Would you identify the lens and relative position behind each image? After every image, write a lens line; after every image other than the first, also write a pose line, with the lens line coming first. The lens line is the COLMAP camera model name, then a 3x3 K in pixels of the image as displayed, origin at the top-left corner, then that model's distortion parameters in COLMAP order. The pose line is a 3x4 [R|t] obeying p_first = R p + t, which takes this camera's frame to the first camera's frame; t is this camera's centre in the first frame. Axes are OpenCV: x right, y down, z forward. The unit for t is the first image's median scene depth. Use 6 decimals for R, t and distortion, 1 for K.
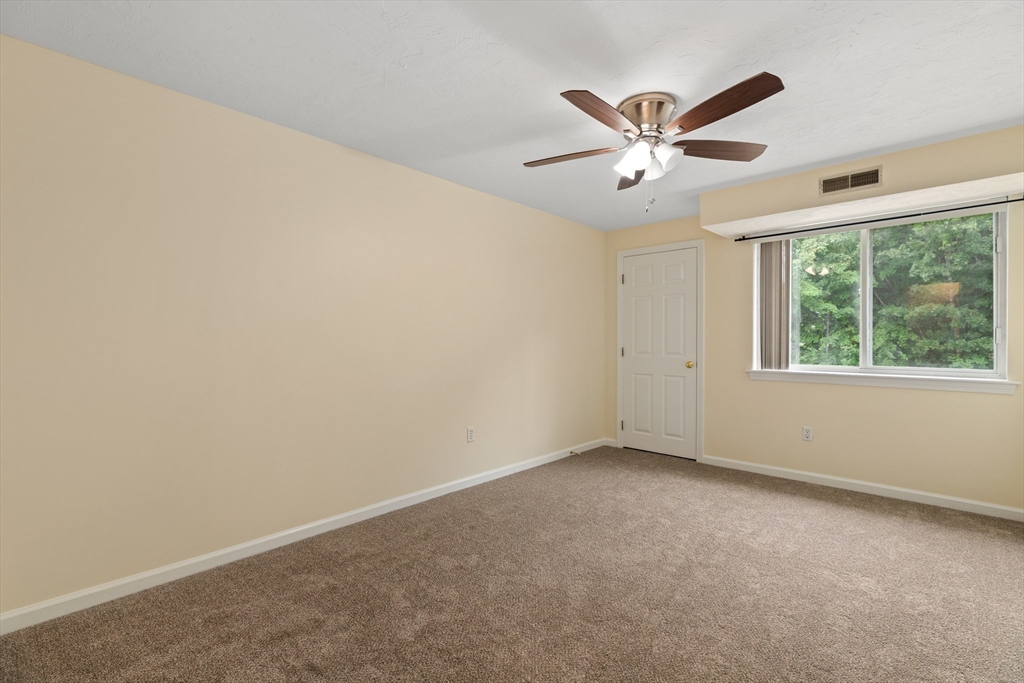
lens RADIAL K [[460.5, 0, 502.8], [0, 460.5, 345.1], [0, 0, 1]] dist [0.003873, 0.000344]
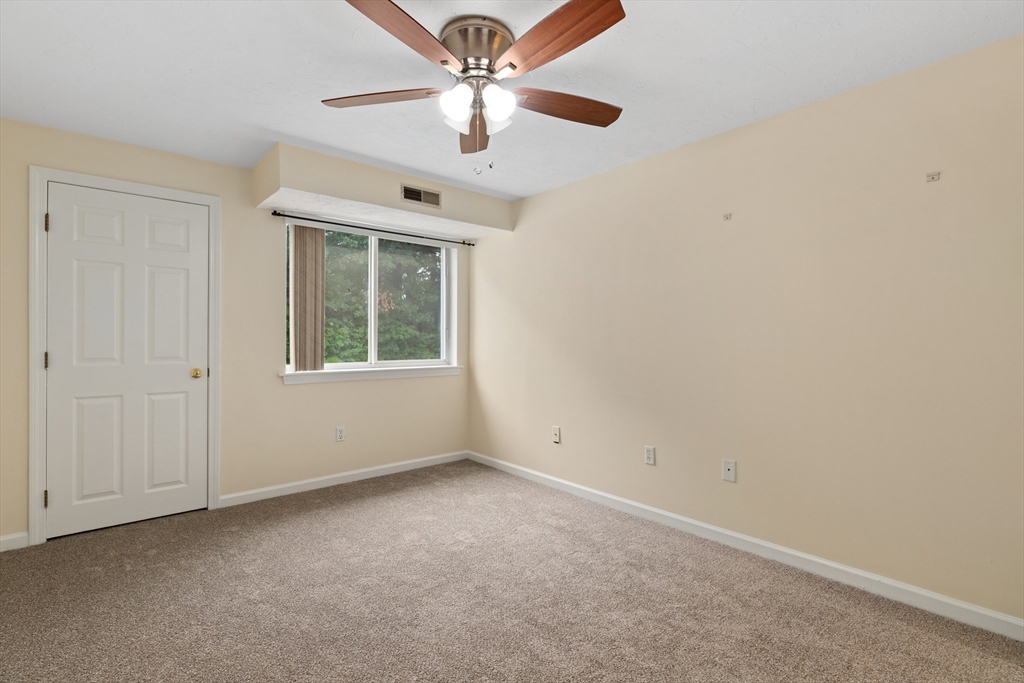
lens RADIAL K [[483.6, 0, 505.6], [0, 483.6, 342.6], [0, 0, 1]] dist [-0.000113, -0.000689]
pose [[0.086403, -0.010110, 0.996209, -0.327700], [0.010298, 0.999904, 0.009255, -0.006619], [-0.996207, 0.009460, 0.086499, 0.570514]]
